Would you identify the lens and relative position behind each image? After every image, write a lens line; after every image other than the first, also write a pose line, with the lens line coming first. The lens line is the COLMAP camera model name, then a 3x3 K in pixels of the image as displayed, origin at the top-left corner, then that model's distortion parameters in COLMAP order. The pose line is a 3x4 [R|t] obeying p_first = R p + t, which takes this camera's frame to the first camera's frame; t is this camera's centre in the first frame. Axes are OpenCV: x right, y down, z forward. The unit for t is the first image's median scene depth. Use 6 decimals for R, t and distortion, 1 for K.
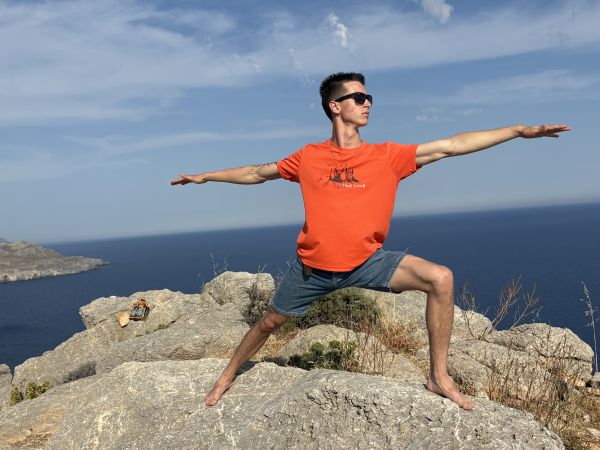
lens RADIAL K [[694.6, 0, 300.0], [0, 694.6, 225.0], [0, 0, 1]] dist [0.109894, -0.324790]
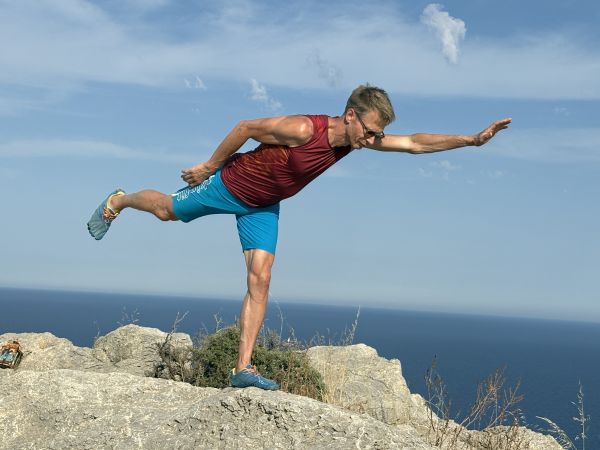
lens RADIAL K [[1108.4, 0, 300.0], [0, 1108.4, 225.0], [0, 0, 1]] dist [0.049700, 0.119948]
pose [[0.989816, 0.135034, 0.045068, 0.013051], [-0.131286, 0.988291, -0.077752, 0.083336], [-0.055039, 0.071043, 0.995954, -0.498167]]
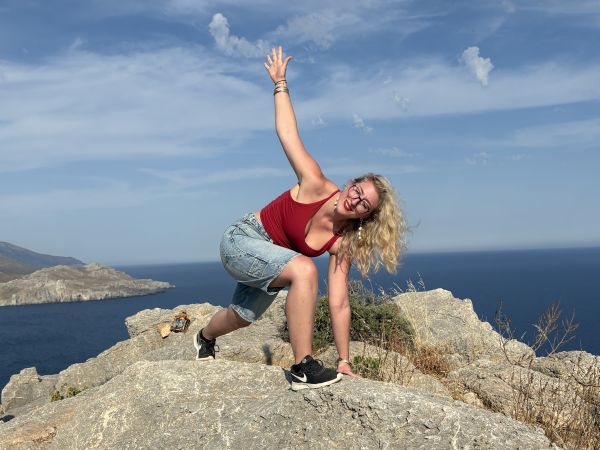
lens RADIAL K [[671.1, 0, 300.0], [0, 671.1, 225.0], [0, 0, 1]] dist [0.124394, -0.398918]
pose [[0.995616, 0.030960, -0.088265, 0.065470], [-0.035021, 0.998380, -0.044837, 0.040652], [0.086734, 0.047731, 0.995087, 0.051643]]
